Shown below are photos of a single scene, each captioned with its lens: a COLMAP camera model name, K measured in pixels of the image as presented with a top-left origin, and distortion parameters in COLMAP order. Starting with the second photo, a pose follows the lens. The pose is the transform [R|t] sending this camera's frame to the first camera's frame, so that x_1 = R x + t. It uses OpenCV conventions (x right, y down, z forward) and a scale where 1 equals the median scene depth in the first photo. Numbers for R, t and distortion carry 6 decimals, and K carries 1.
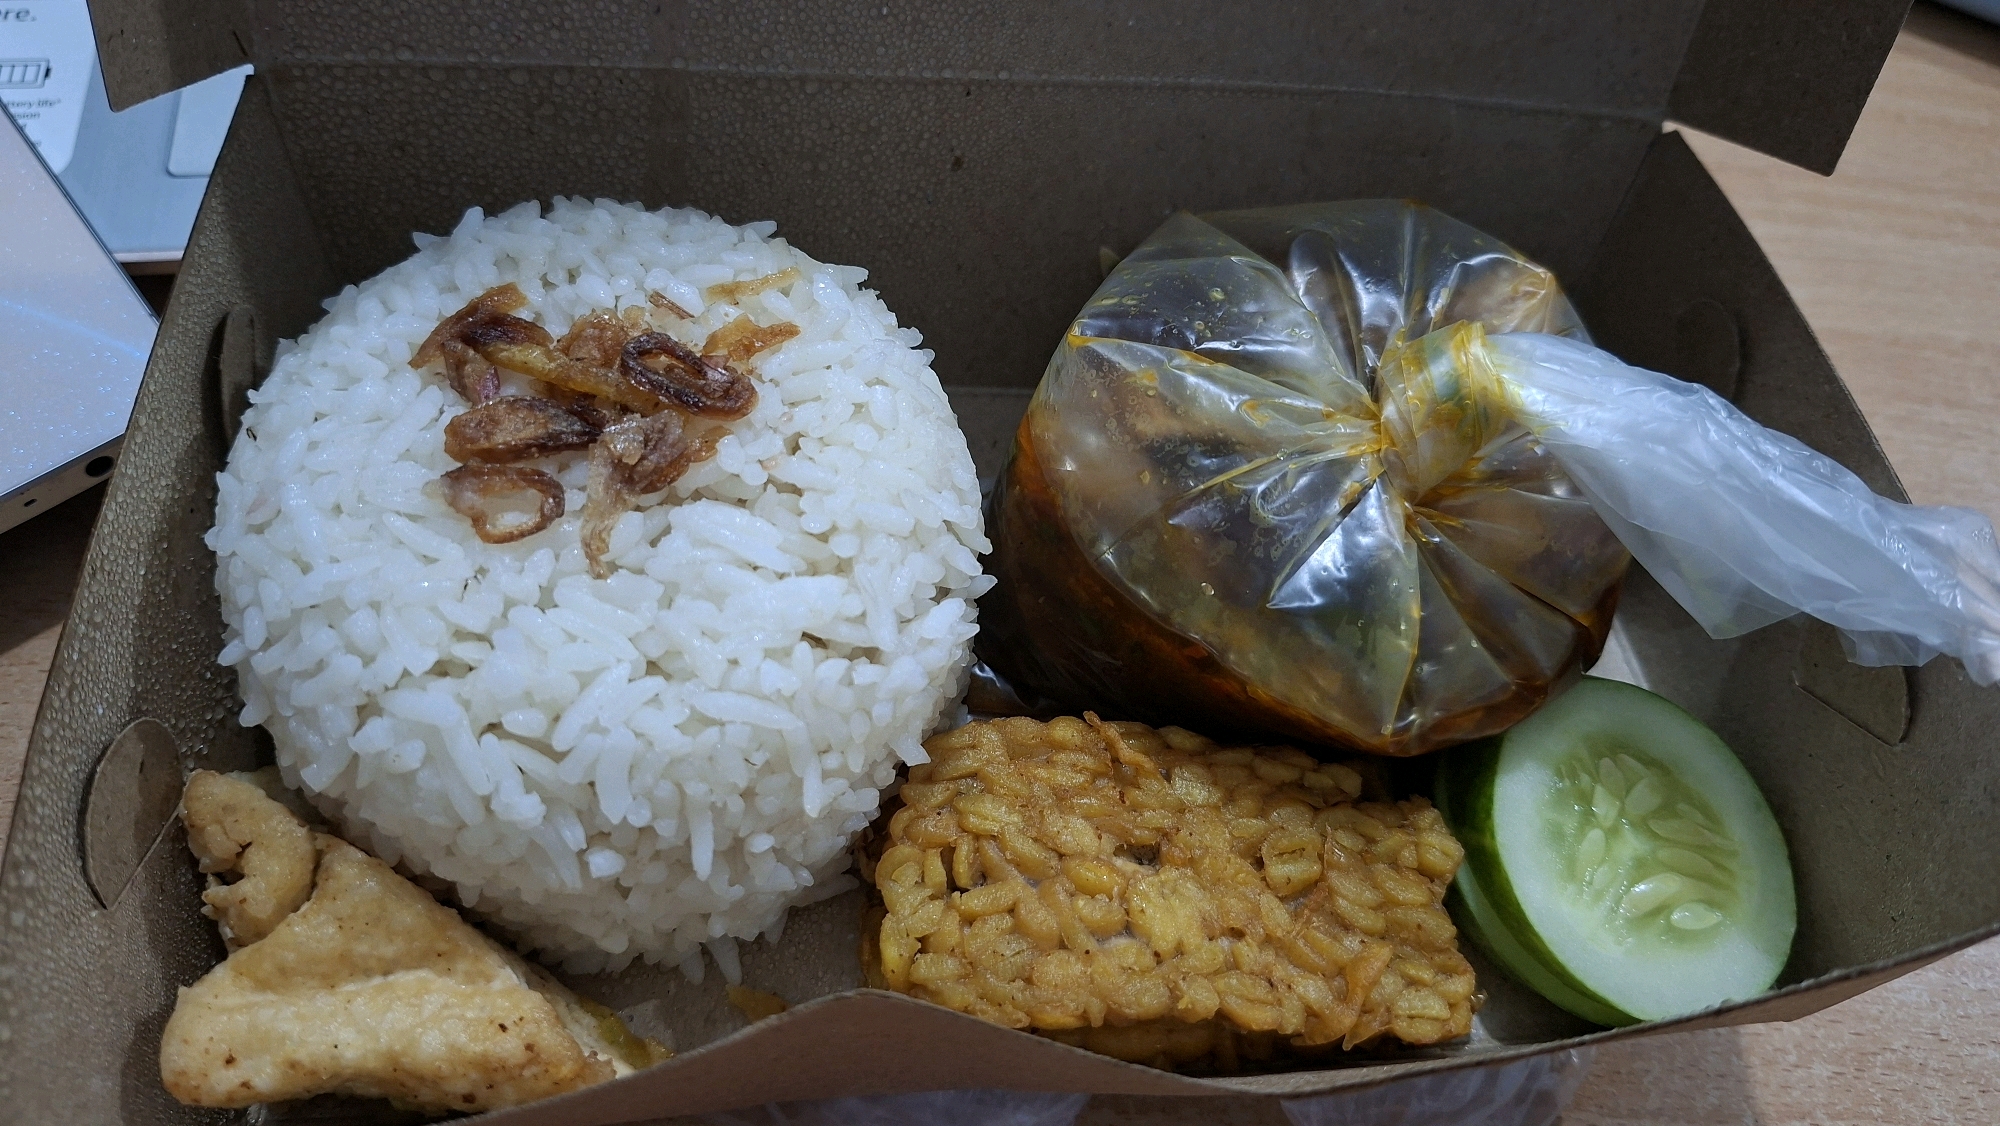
lens RADIAL K [[1362.3, 0, 1000.0], [0, 1362.3, 563.0], [0, 0, 1]] dist [0.069262, -0.120111]
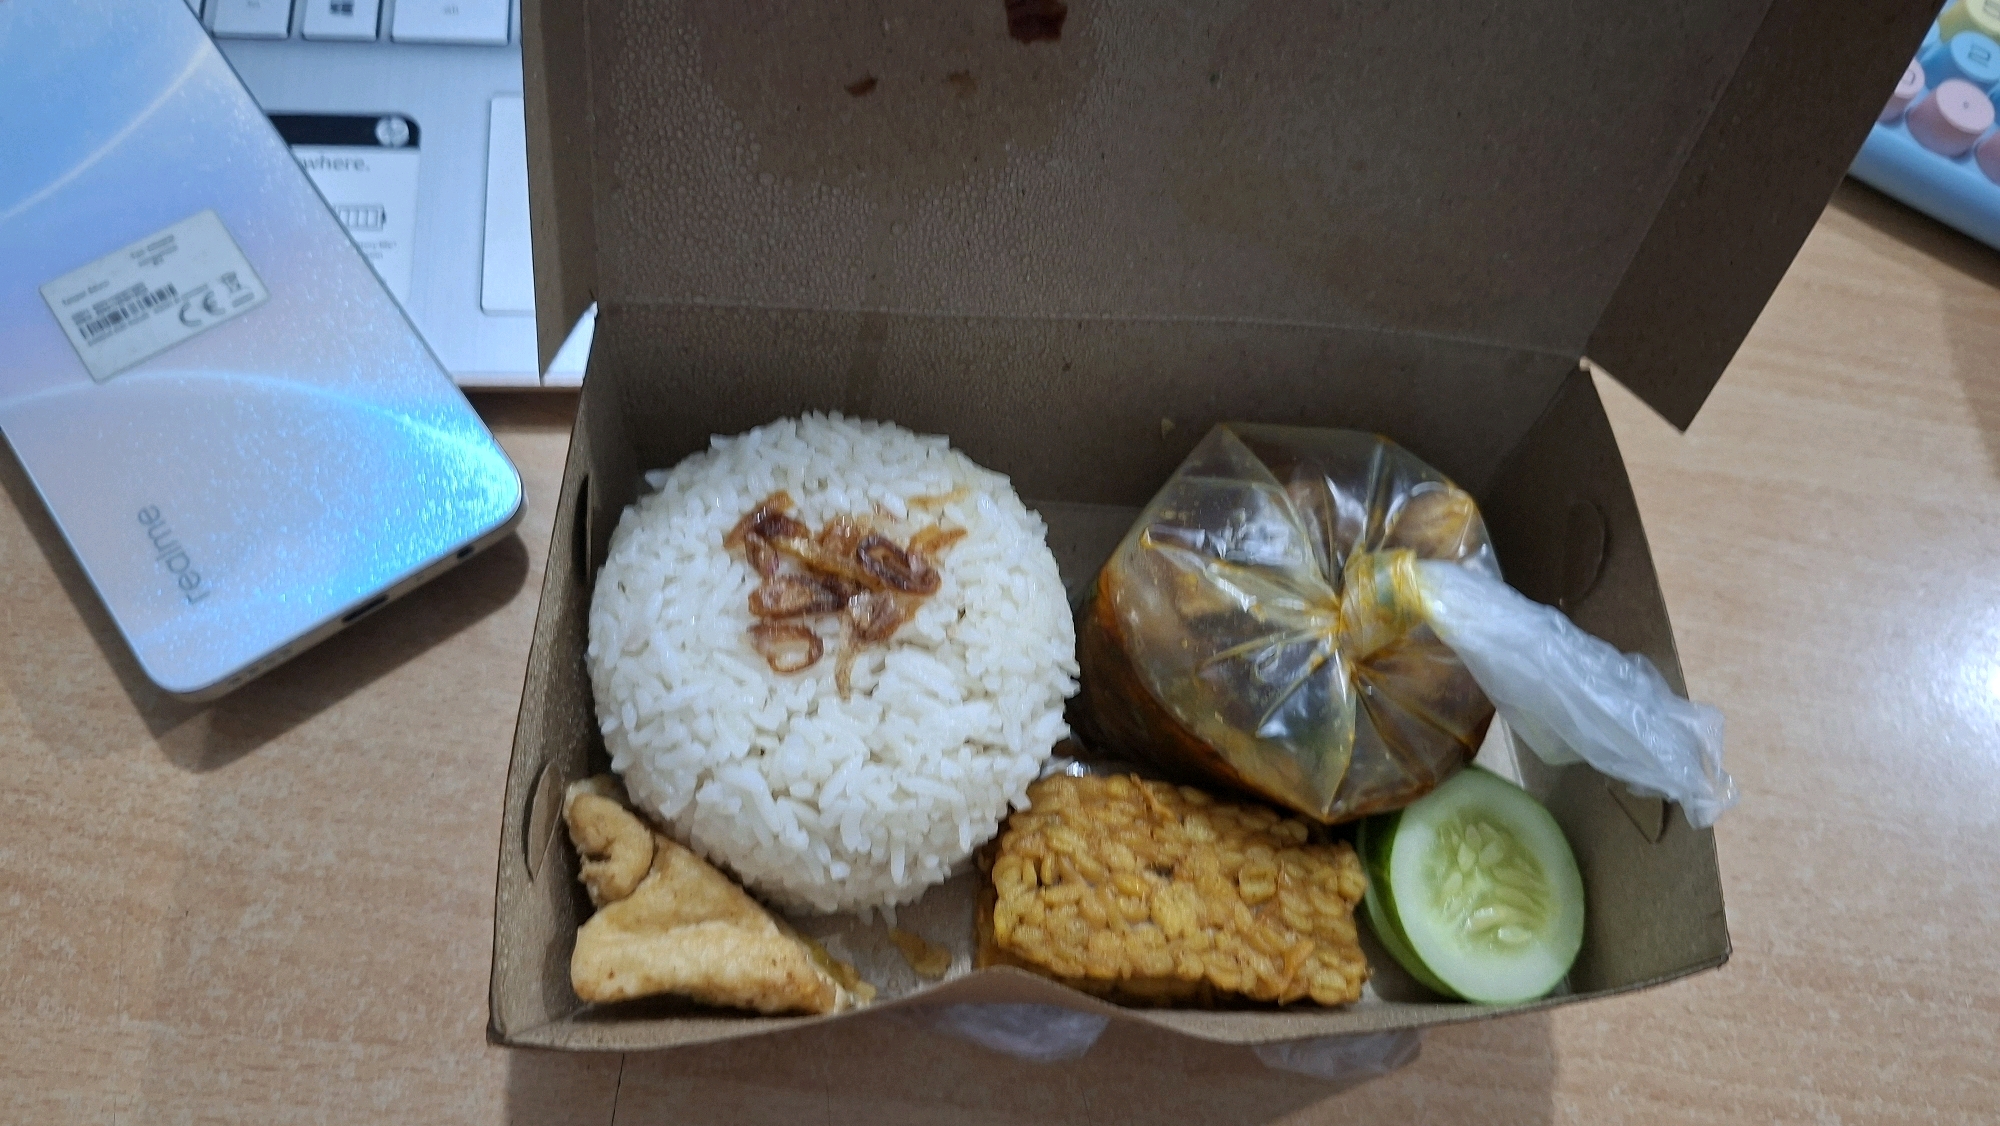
lens RADIAL K [[1398.9, 0, 1000.0], [0, 1398.9, 563.0], [0, 0, 1]] dist [0.162401, -0.325846]
pose [[0.997737, 0.067168, 0.003176, -0.112287], [-0.066990, 0.988769, 0.133599, -0.346741], [0.005833, -0.133509, 0.991030, -0.566767]]
